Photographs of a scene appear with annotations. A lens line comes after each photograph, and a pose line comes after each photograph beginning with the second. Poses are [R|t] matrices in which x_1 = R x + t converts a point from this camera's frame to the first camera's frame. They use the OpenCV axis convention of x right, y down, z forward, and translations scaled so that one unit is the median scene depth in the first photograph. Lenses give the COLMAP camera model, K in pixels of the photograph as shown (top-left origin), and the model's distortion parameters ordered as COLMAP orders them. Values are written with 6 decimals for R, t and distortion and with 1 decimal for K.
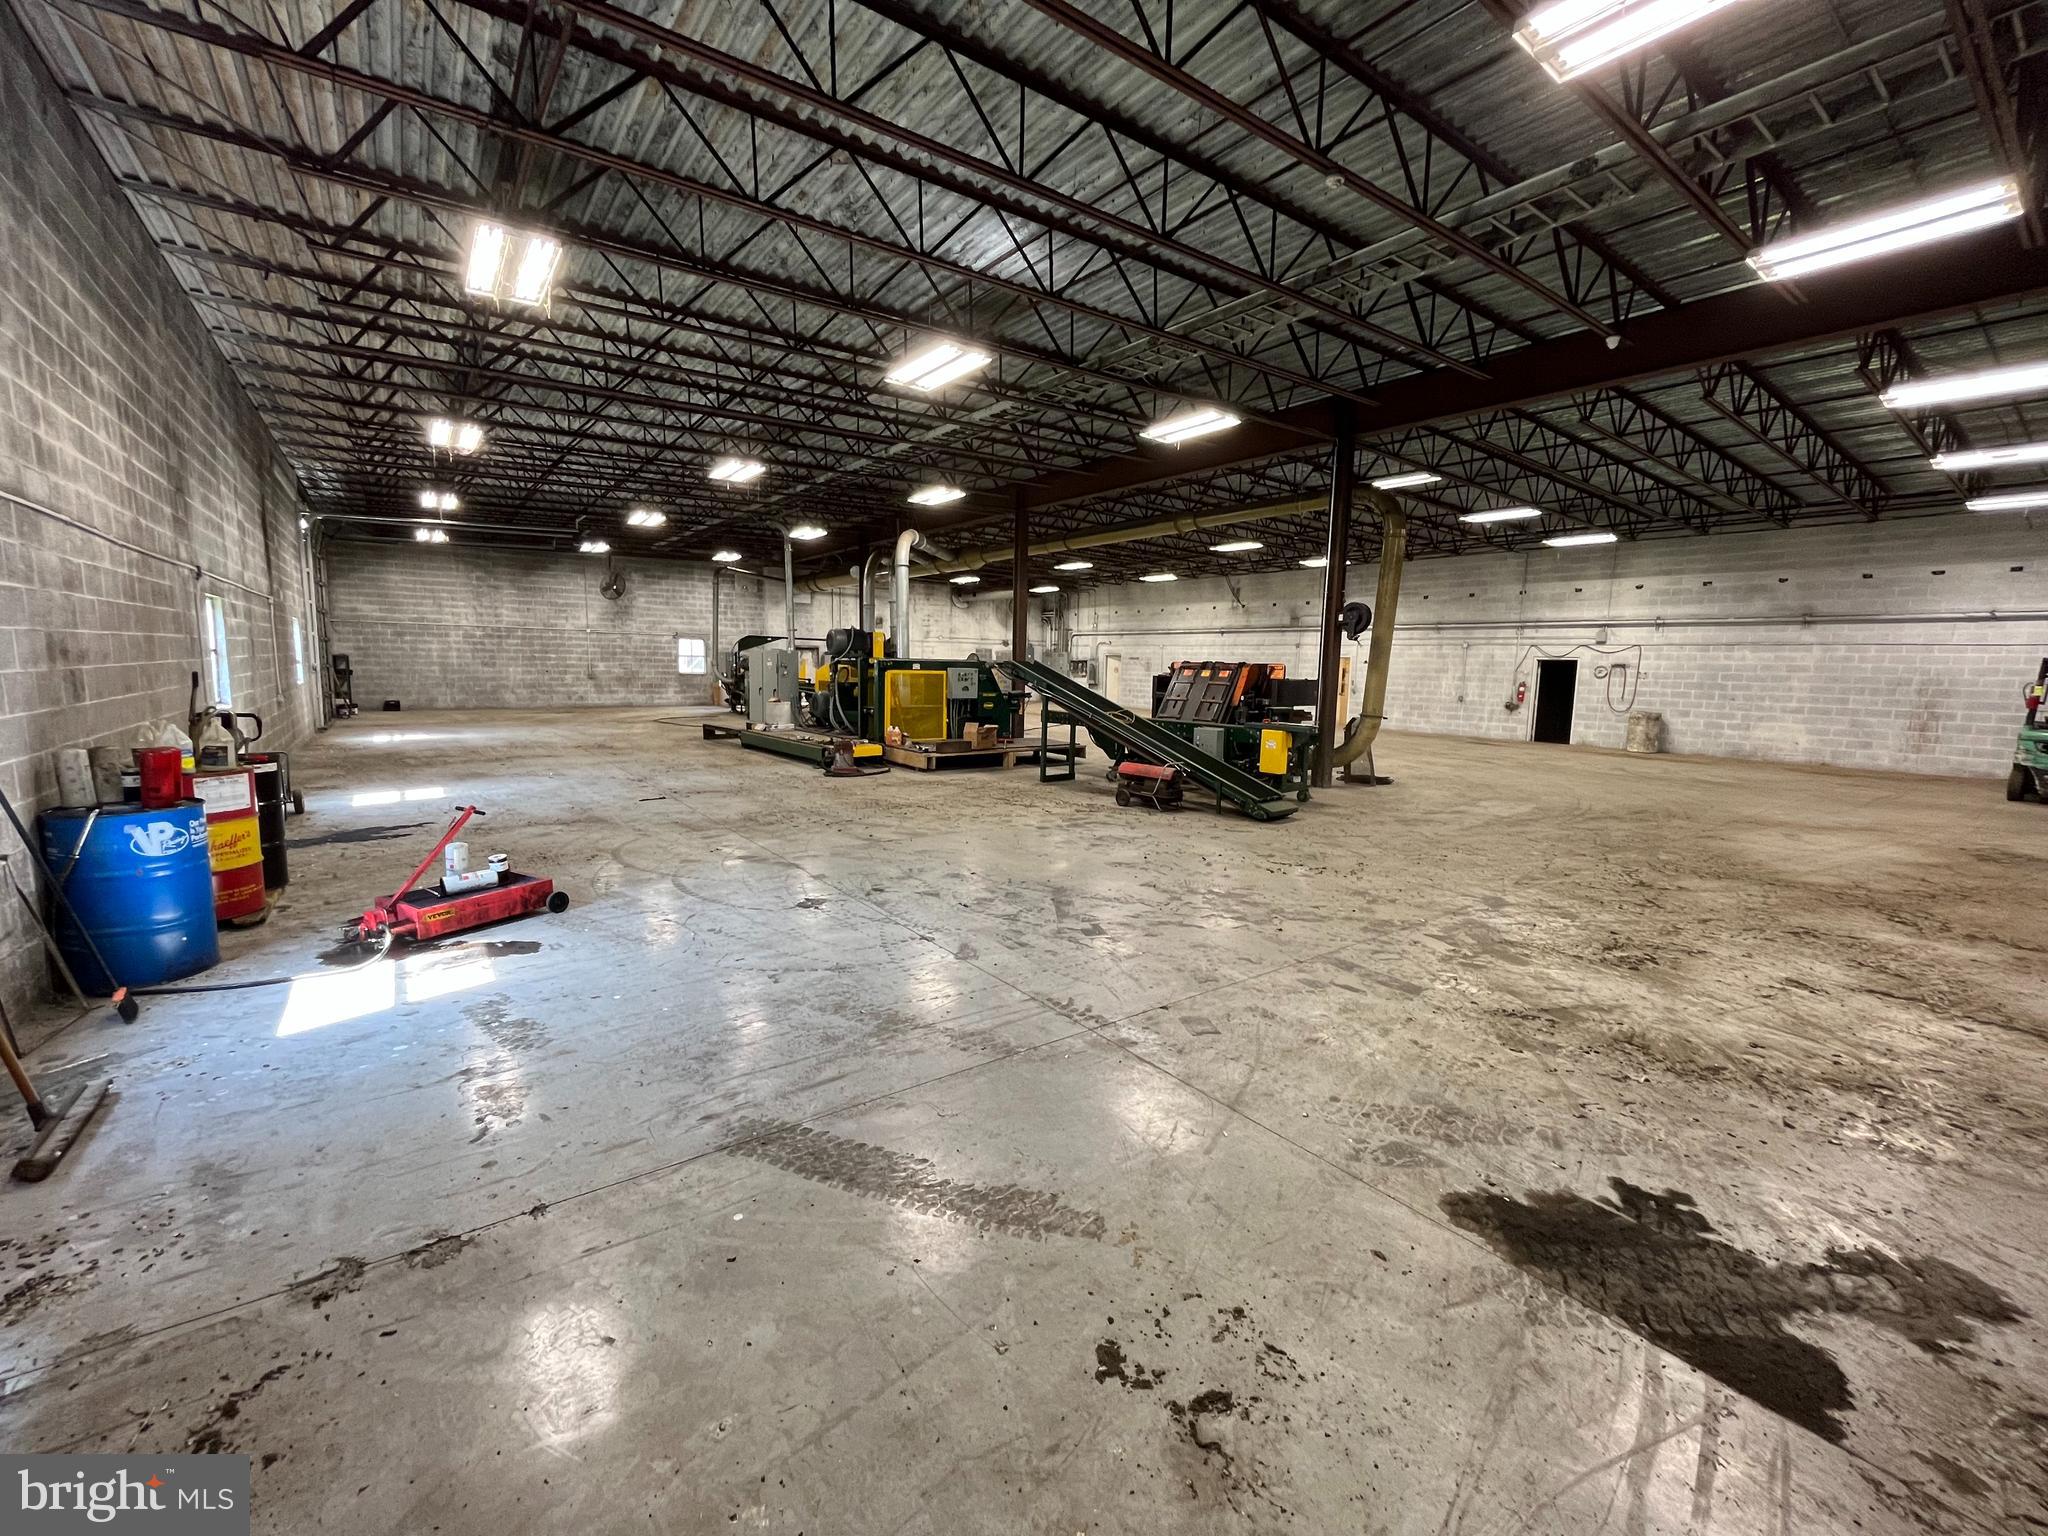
lens RADIAL K [[818.7, 0, 1013.8], [0, 818.7, 765.7], [0, 0, 1]] dist [-0.007016, 0.000410]
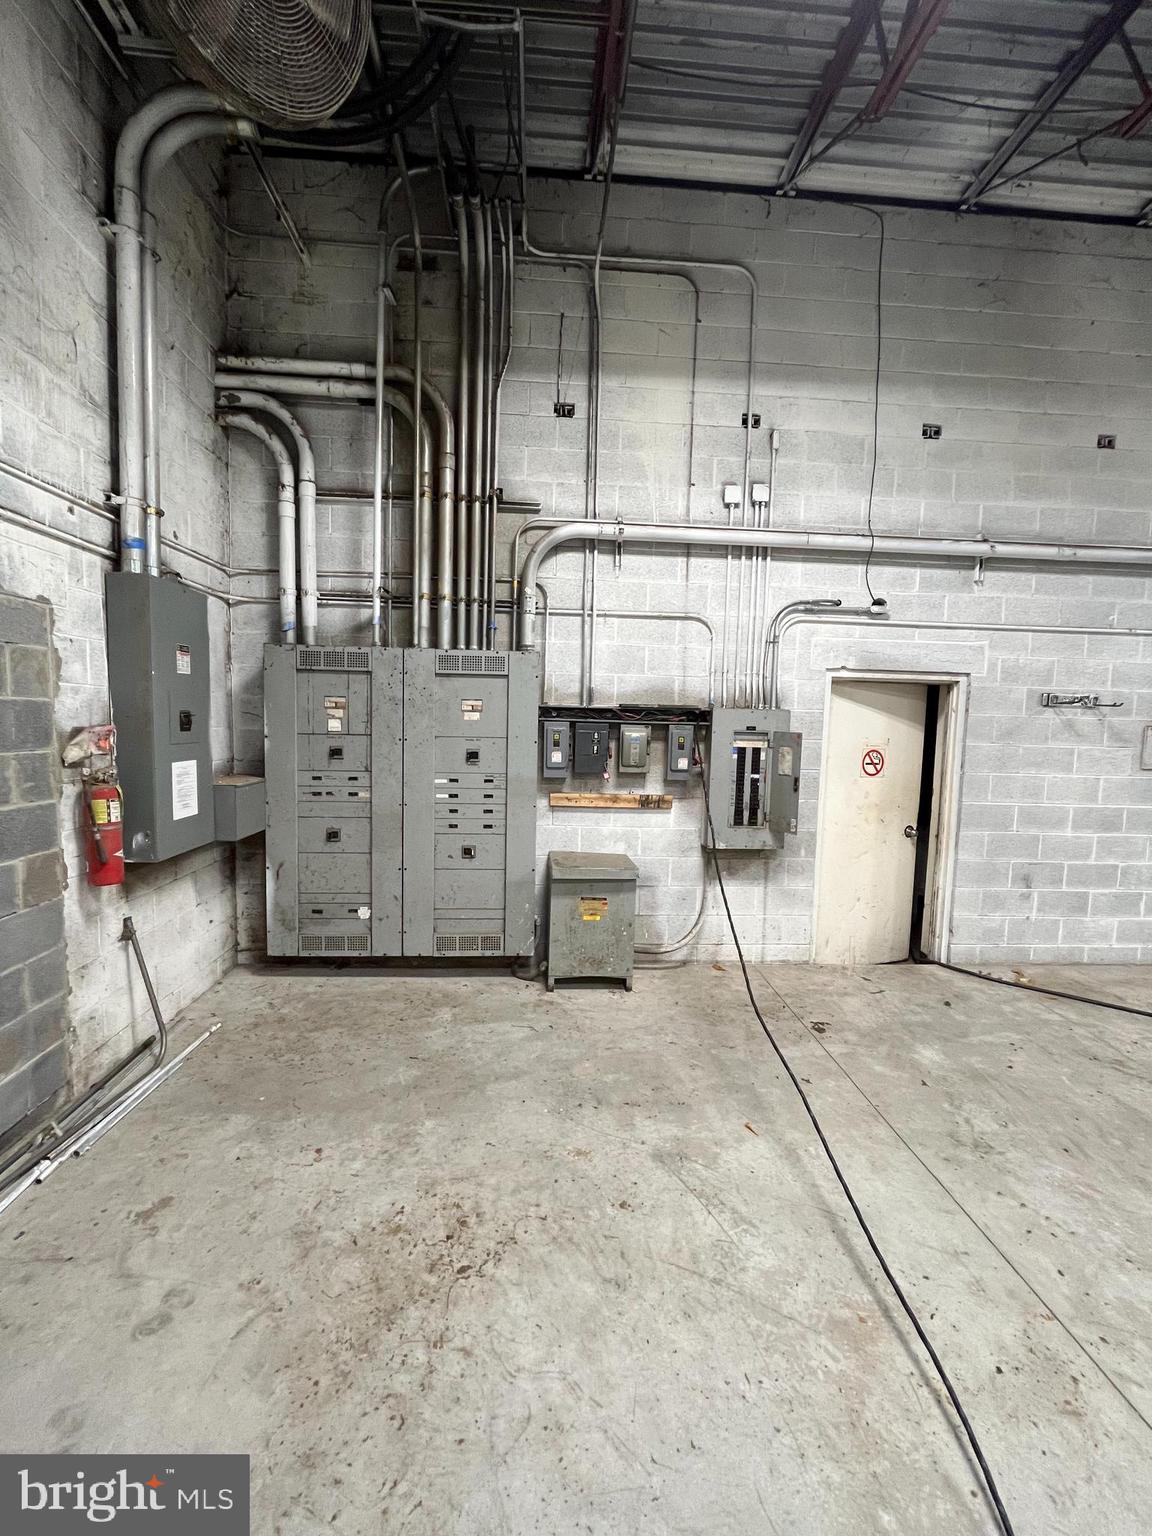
lens RADIAL K [[614.1, 0, 570.0], [0, 614.1, 765.4], [0, 0, 1]] dist [-0.007016, 0.000410]
pose [[0.540034, -0.084565, 0.837384, -0.026697], [0.088387, 0.995136, 0.043495, -0.130385], [-0.836989, 0.050525, 0.544882, 0.997281]]
